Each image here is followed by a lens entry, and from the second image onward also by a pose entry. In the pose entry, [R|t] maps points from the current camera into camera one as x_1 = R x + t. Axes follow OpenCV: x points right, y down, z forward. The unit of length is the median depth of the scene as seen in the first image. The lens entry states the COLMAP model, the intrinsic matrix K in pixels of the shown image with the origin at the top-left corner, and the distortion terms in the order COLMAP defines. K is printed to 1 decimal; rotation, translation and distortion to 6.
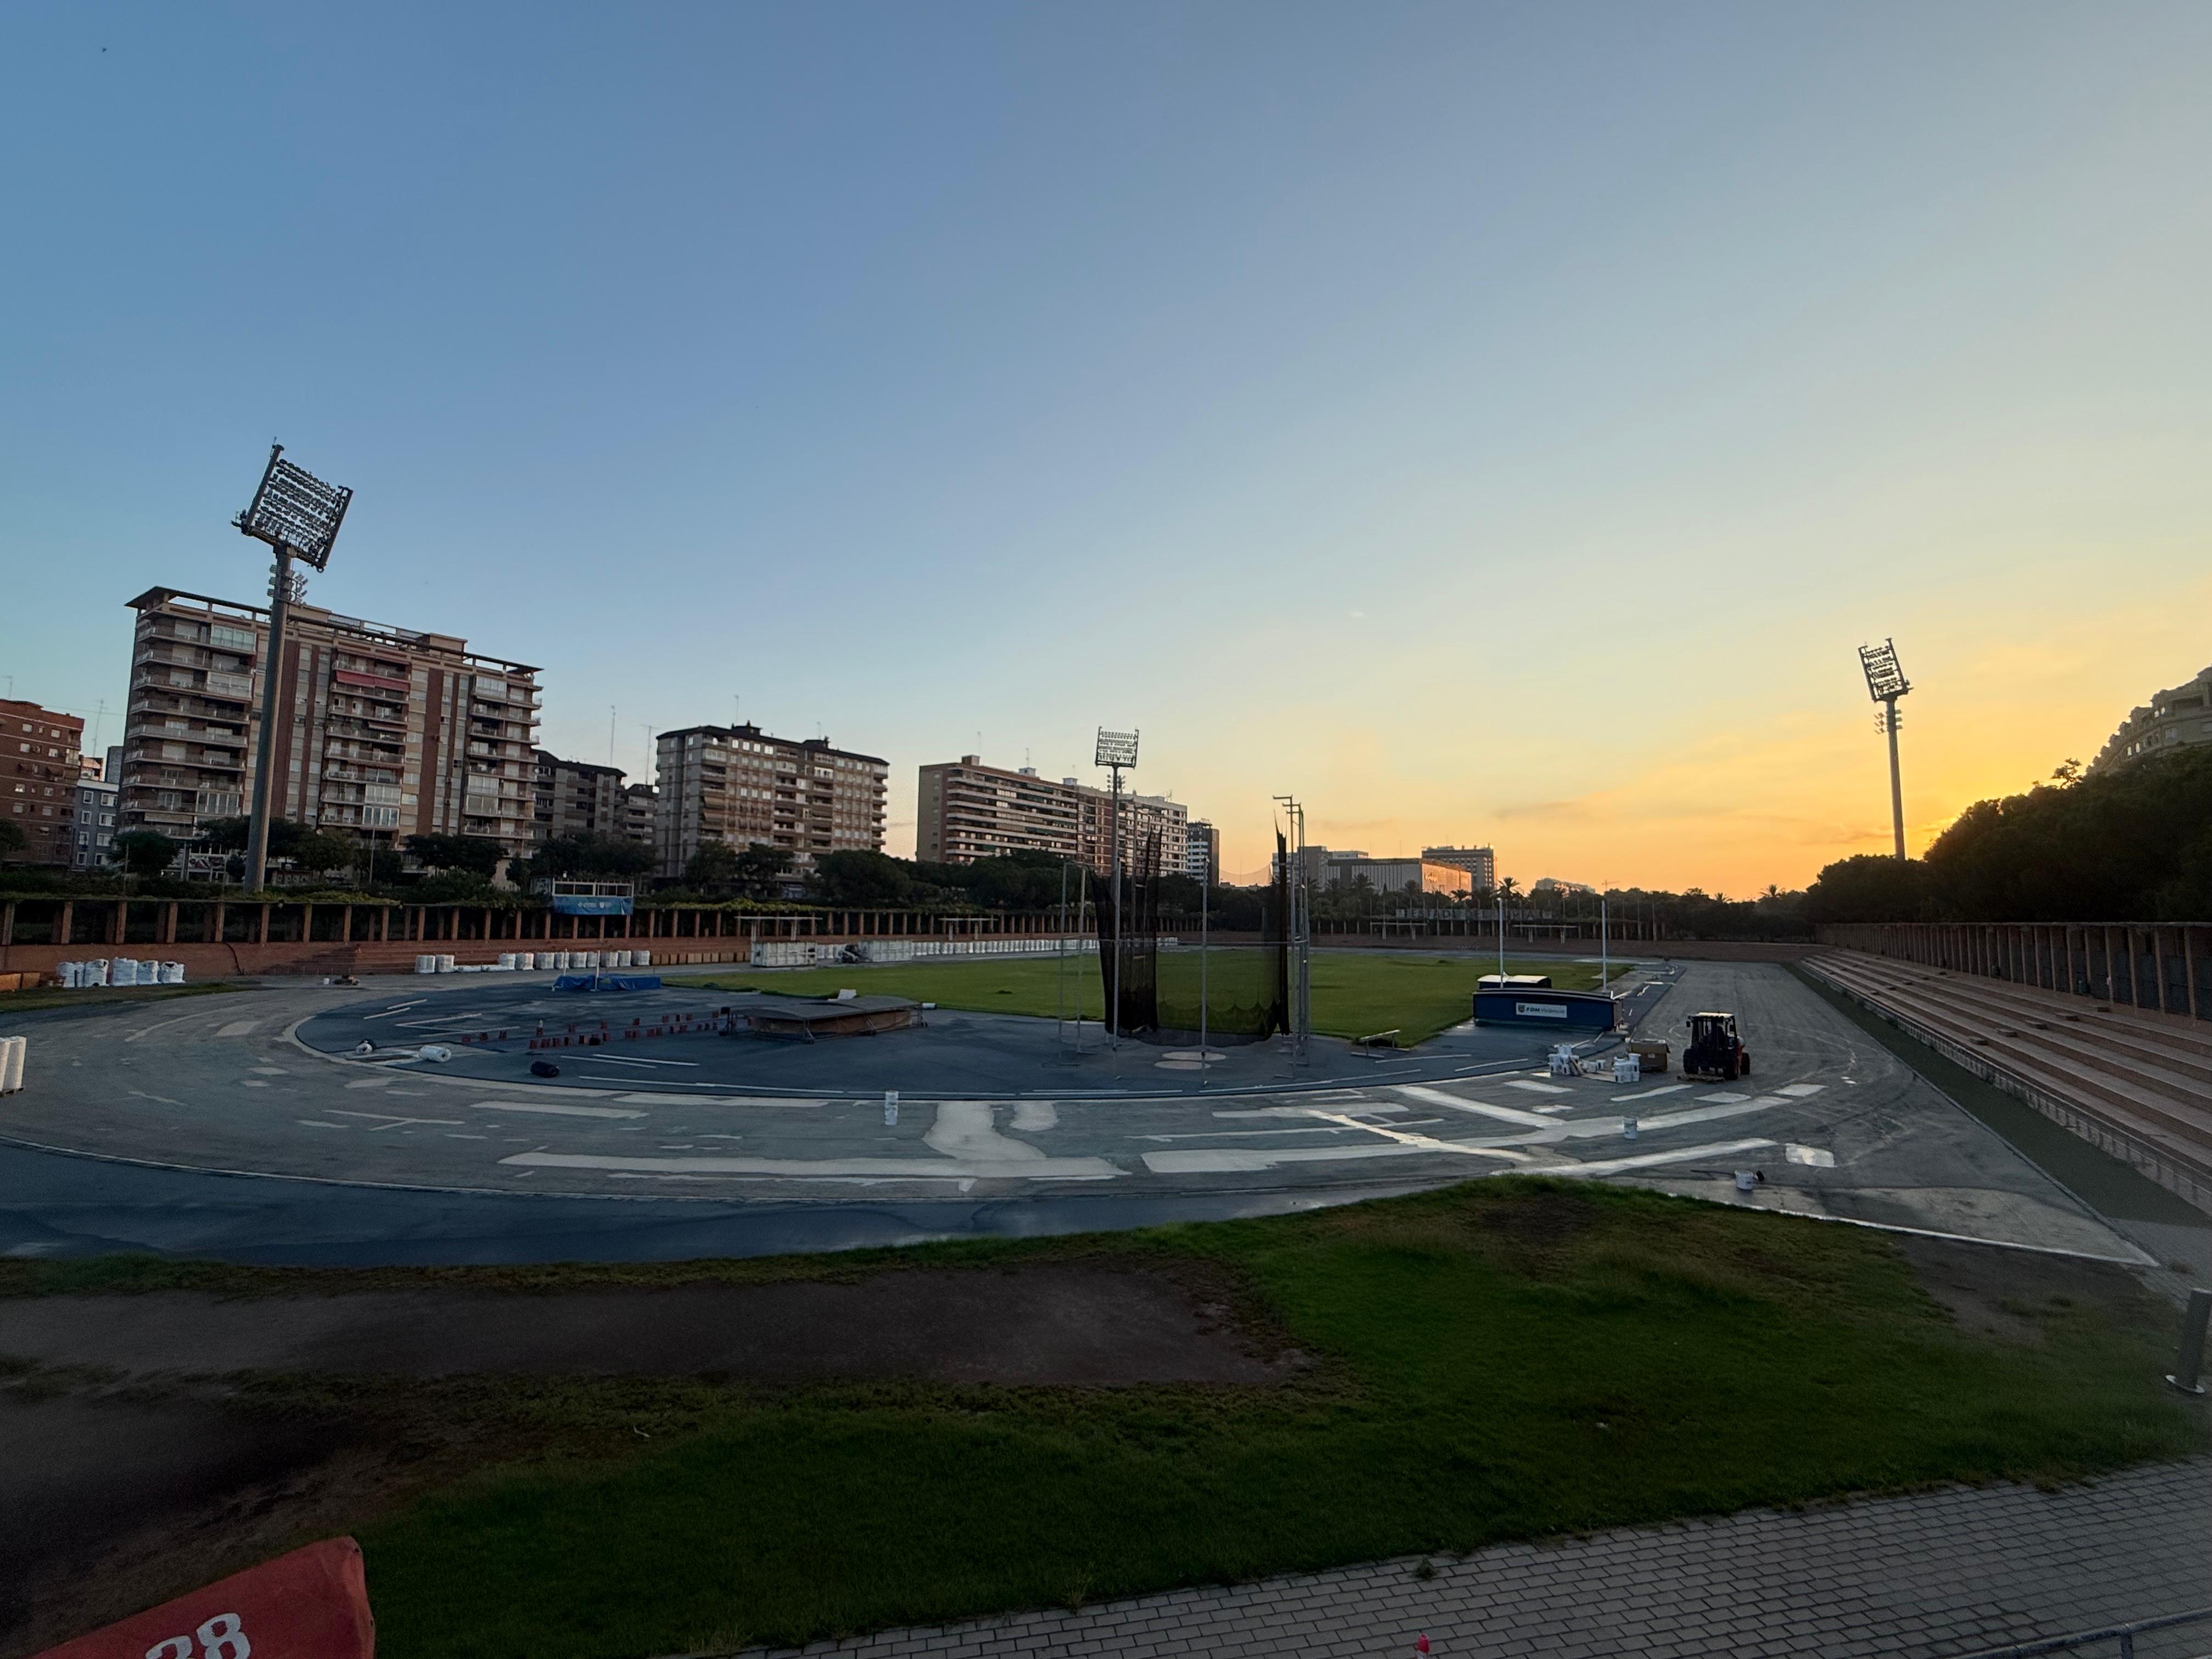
lens RADIAL K [[960.2, 0, 1097.7], [0, 960.2, 824.2], [0, 0, 1]] dist [0.007953, -0.000336]
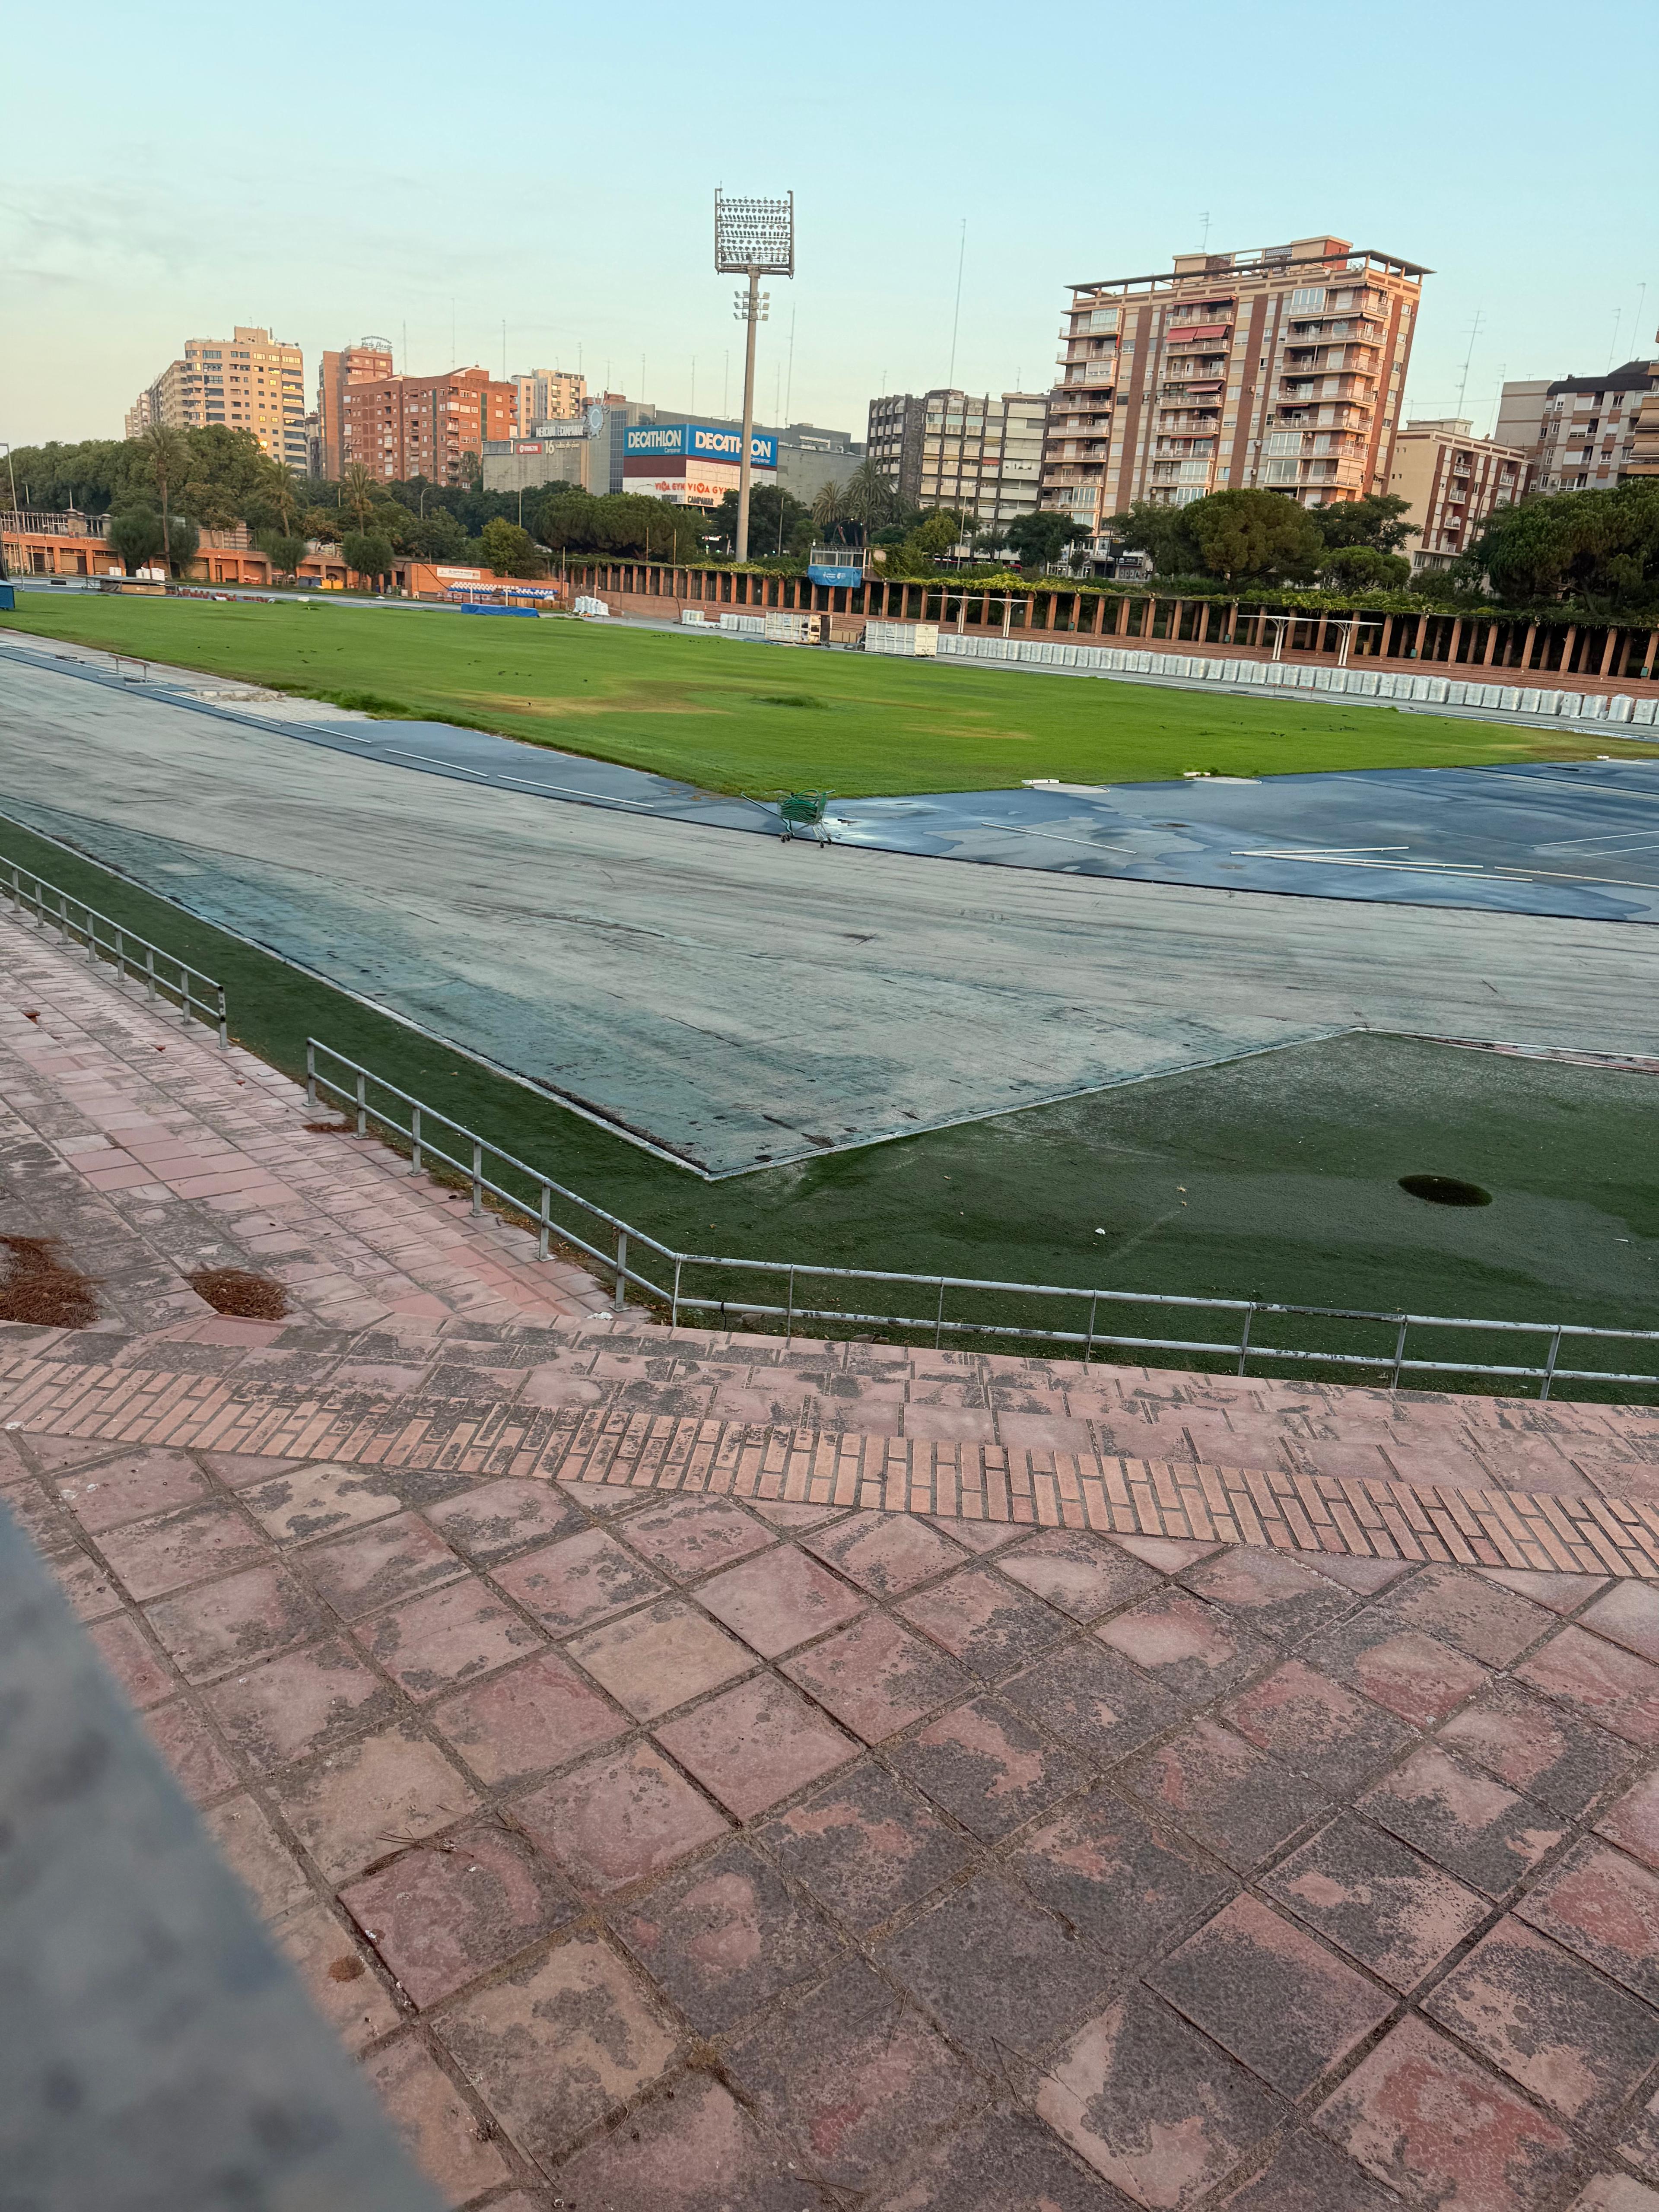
lens RADIAL K [[1554.3, 0, 829.5], [0, 1554.3, 1106.0], [0, 0, 1]] dist [0.050333, -0.066421]
pose [[-0.267877, 0.274388, -0.923555, 0.870275], [0.021684, 0.960062, 0.278945, 0.124809], [0.963209, 0.054697, -0.263128, 1.125160]]
